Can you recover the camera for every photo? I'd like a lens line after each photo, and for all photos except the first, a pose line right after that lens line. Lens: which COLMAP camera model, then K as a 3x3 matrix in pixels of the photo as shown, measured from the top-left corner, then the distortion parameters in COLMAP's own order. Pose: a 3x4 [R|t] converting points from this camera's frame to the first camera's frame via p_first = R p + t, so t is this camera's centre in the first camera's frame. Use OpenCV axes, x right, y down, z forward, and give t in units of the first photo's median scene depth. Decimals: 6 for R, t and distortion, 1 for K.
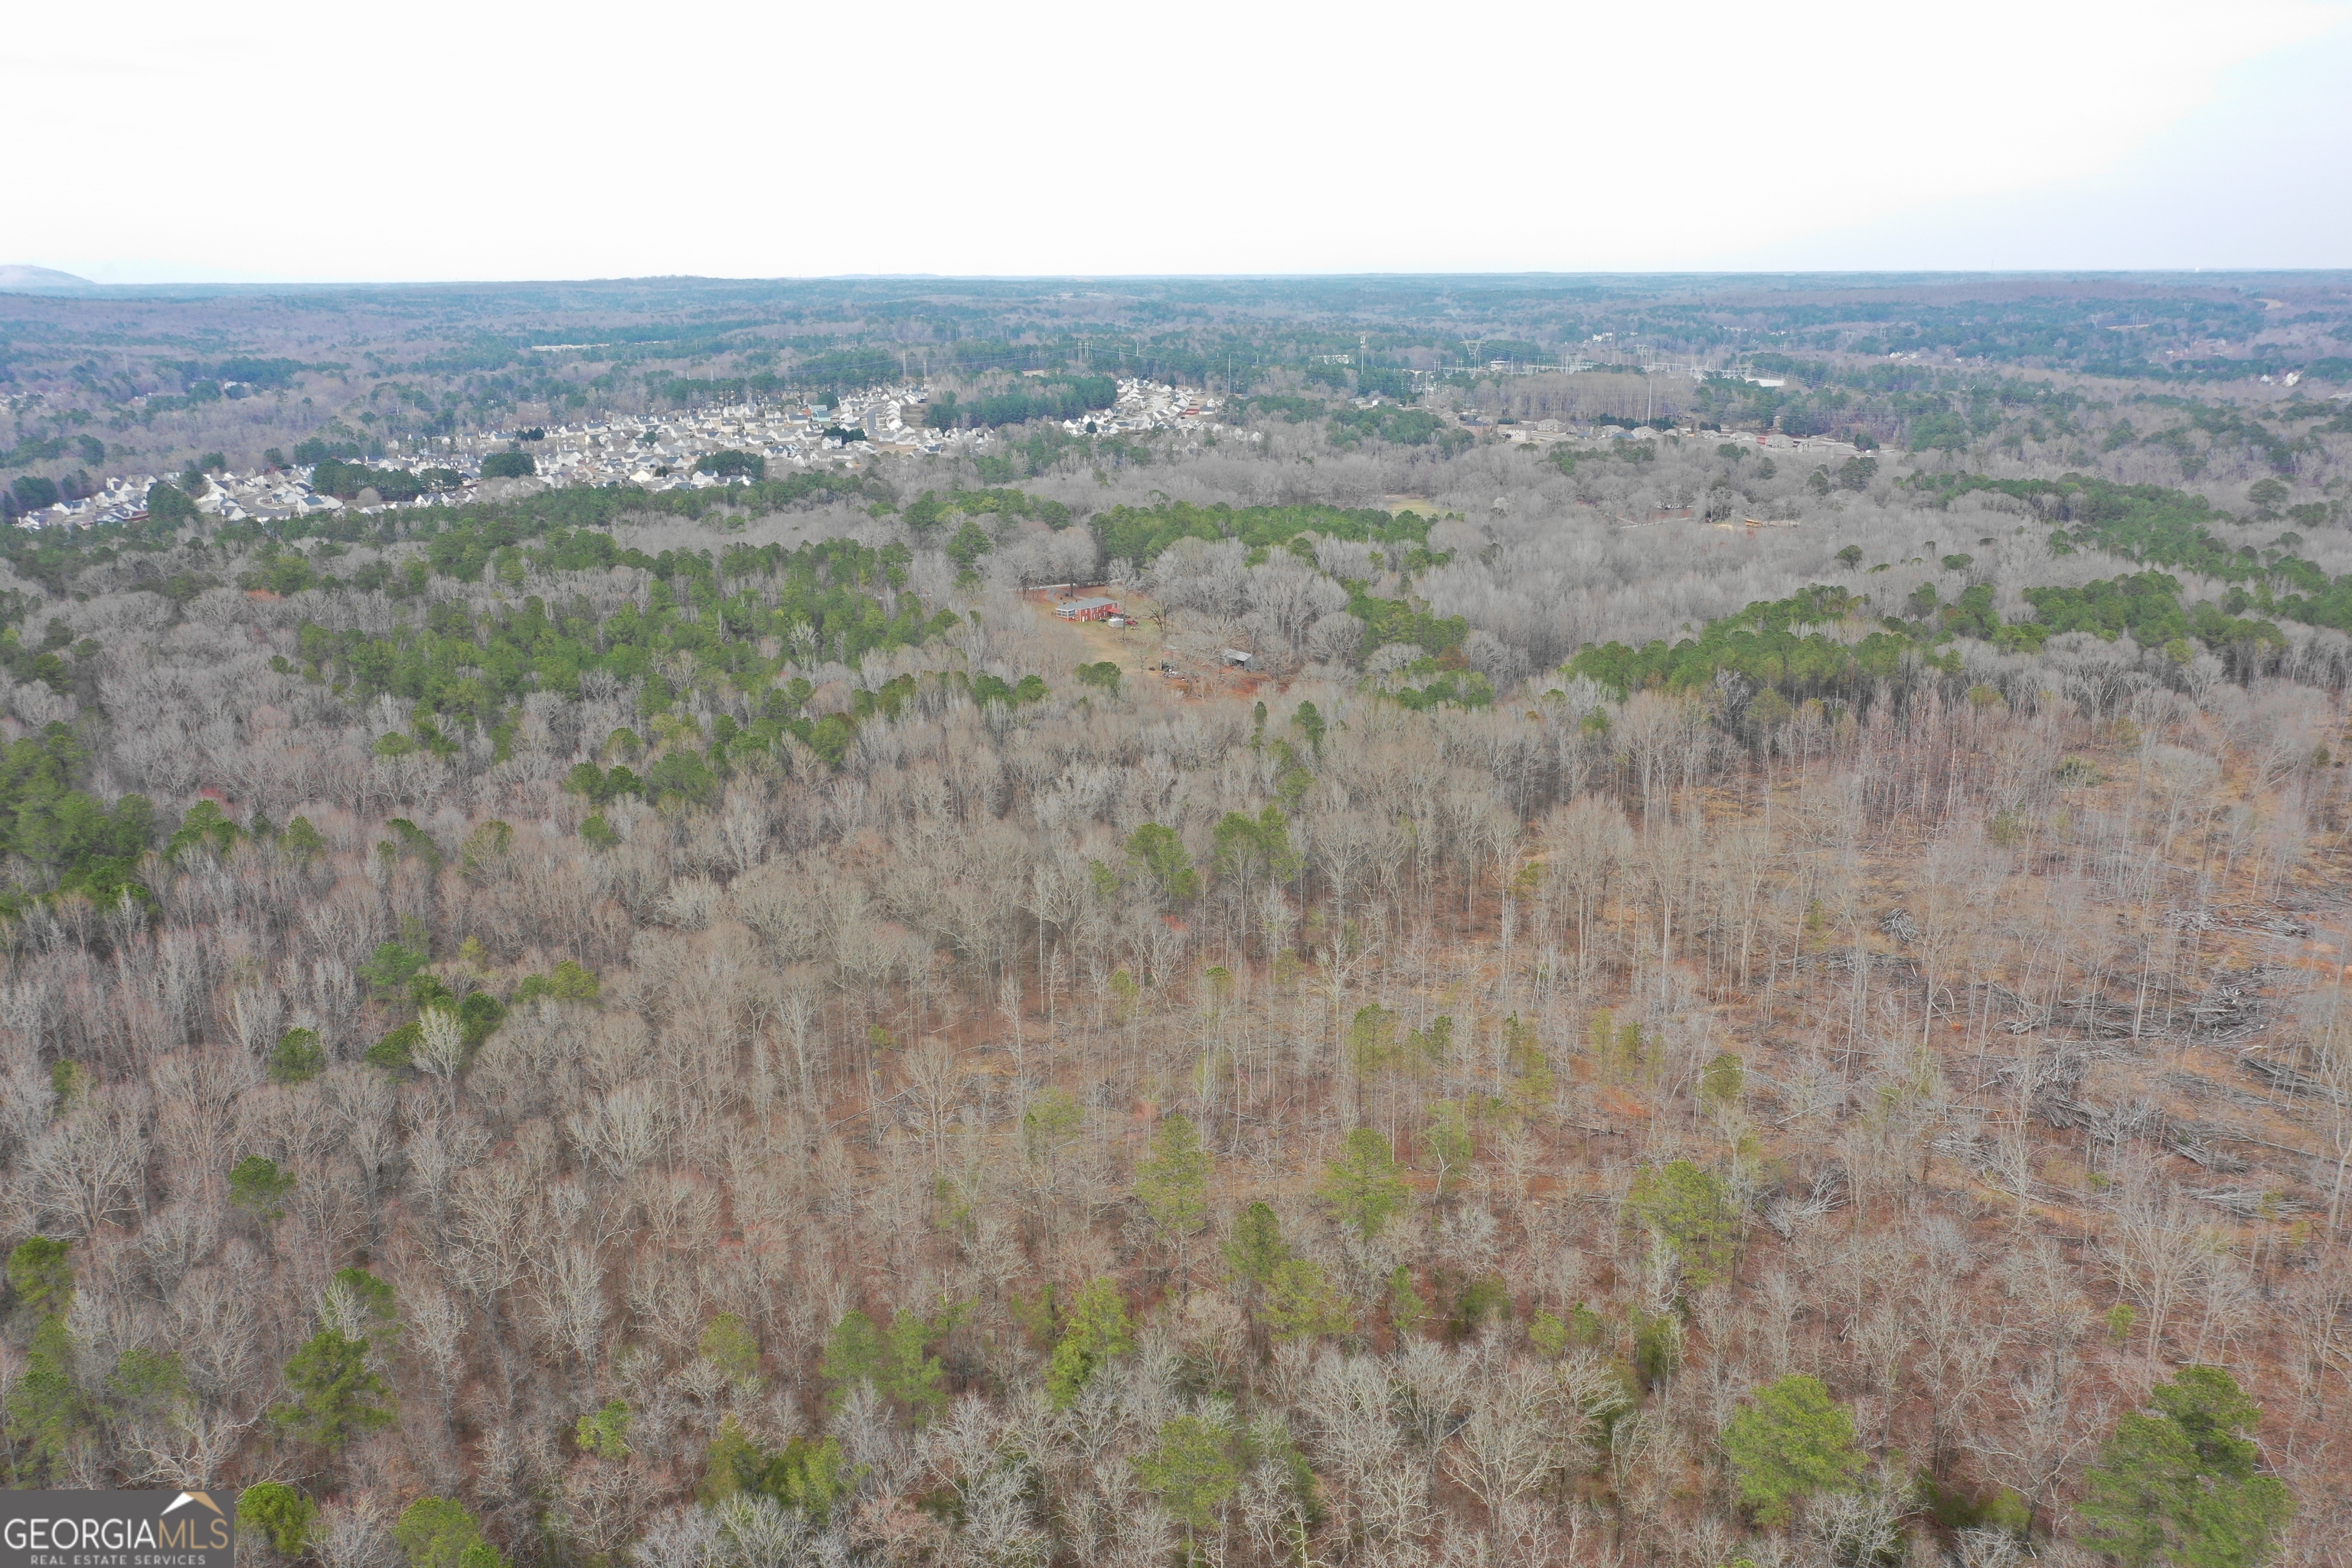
lens RADIAL K [[1854.8, 0, 1170.0], [0, 1854.8, 784.8], [0, 0, 1]] dist [-0.011846, 0.004555]
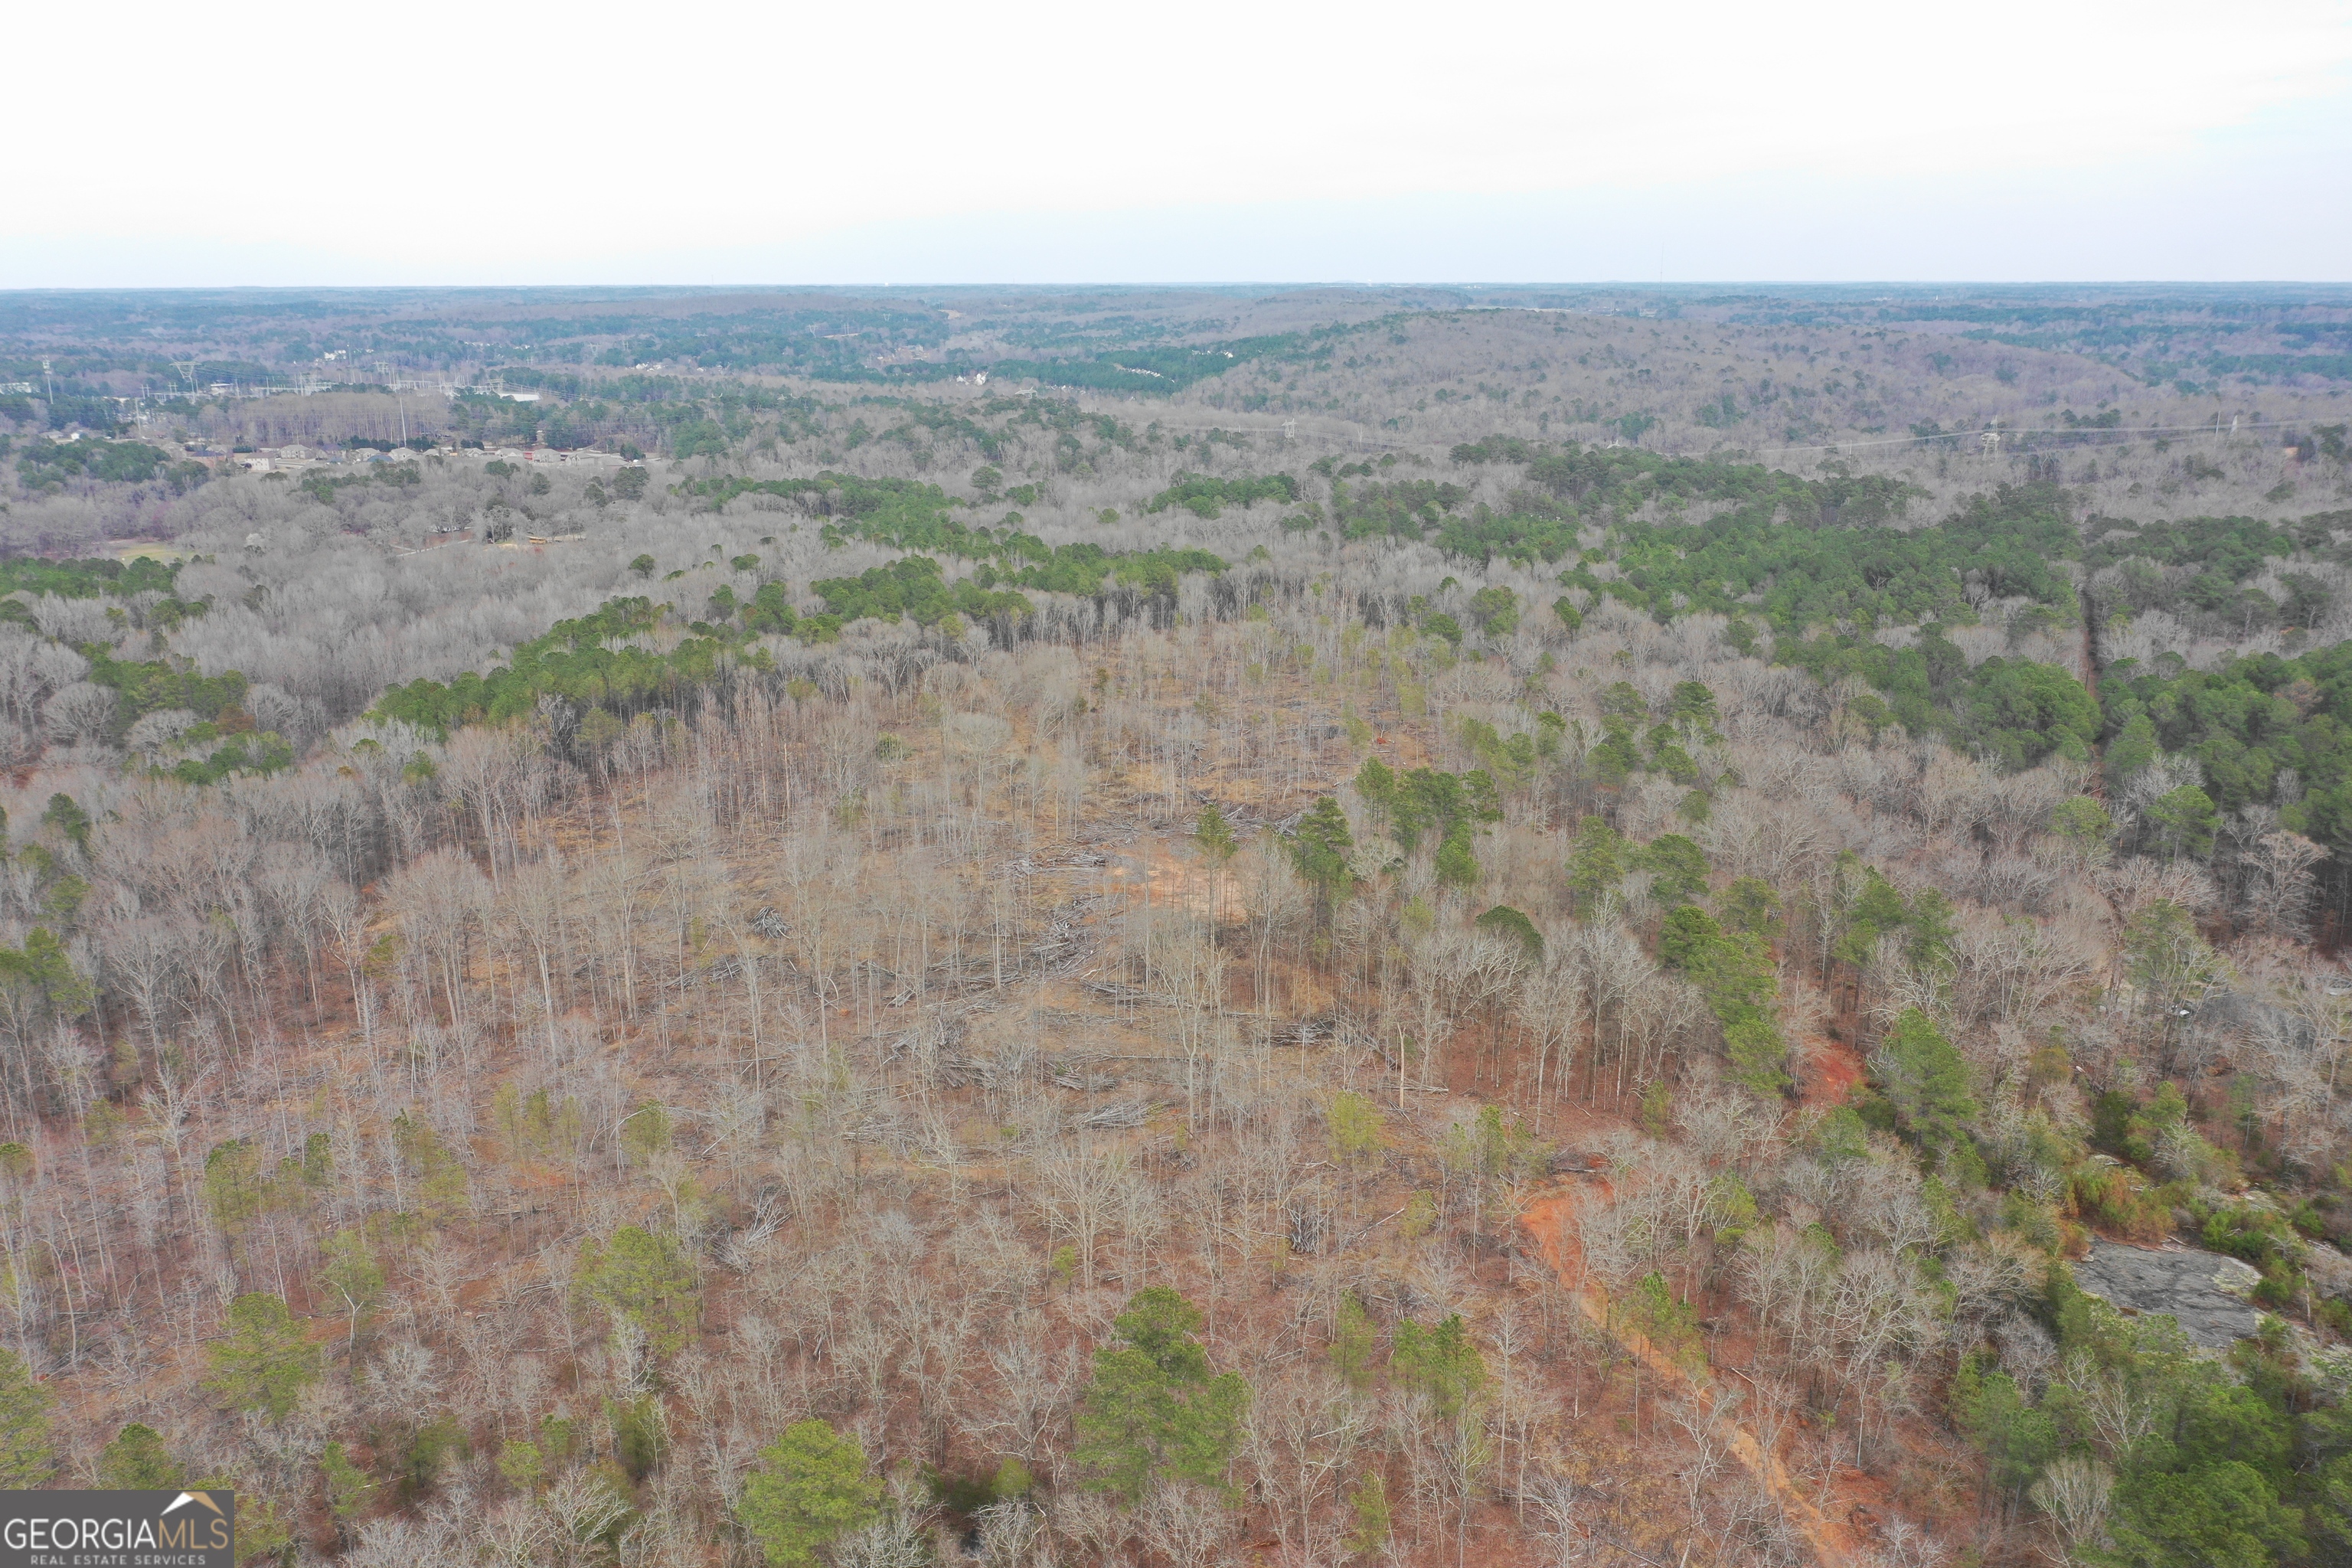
lens RADIAL K [[1853.5, 0, 1177.1], [0, 1853.5, 787.7], [0, 0, 1]] dist [-0.012943, -0.012482]
pose [[0.800474, -0.152673, 0.579596, -0.001452], [0.155742, 0.986780, 0.044837, -0.002456], [-0.578779, 0.054377, 0.813669, 0.011203]]
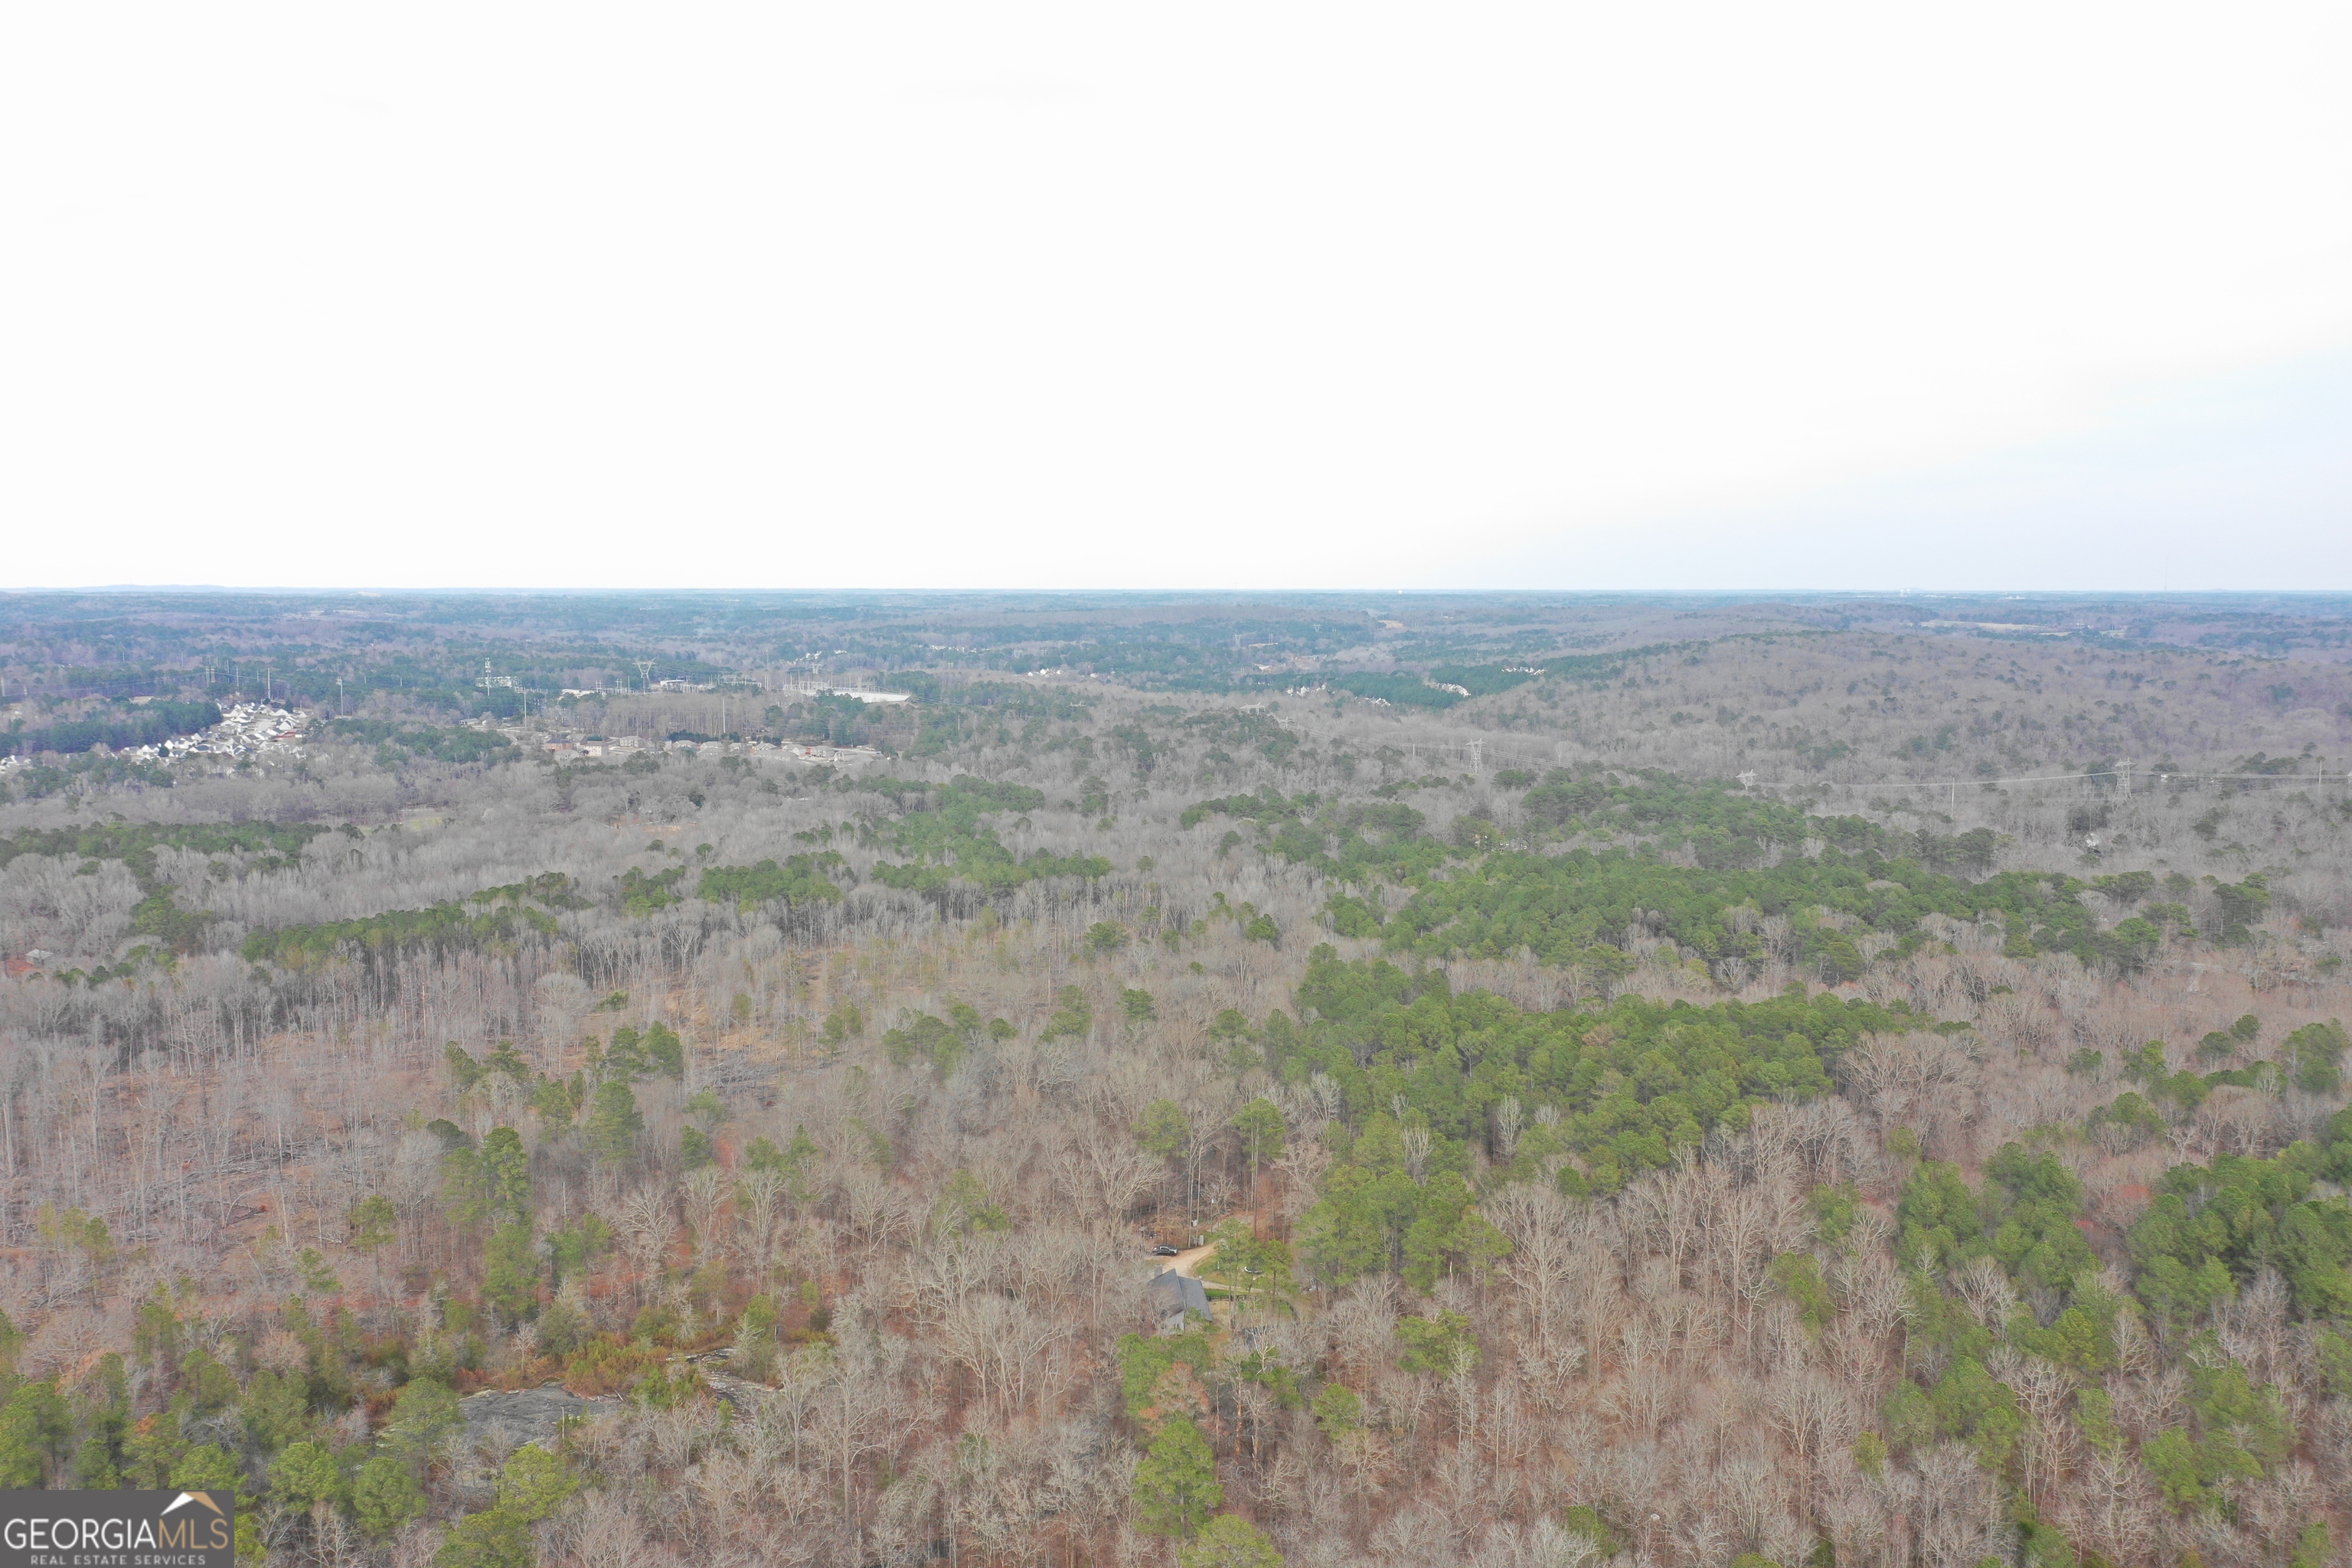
lens RADIAL K [[1854.8, 0, 1170.0], [0, 1854.8, 784.8], [0, 0, 1]] dist [-0.011846, 0.004555]
pose [[0.940604, -0.026750, 0.338449, 0.165383], [0.081446, 0.985560, -0.148455, 0.027724], [-0.329590, 0.167203, 0.929200, -0.163062]]
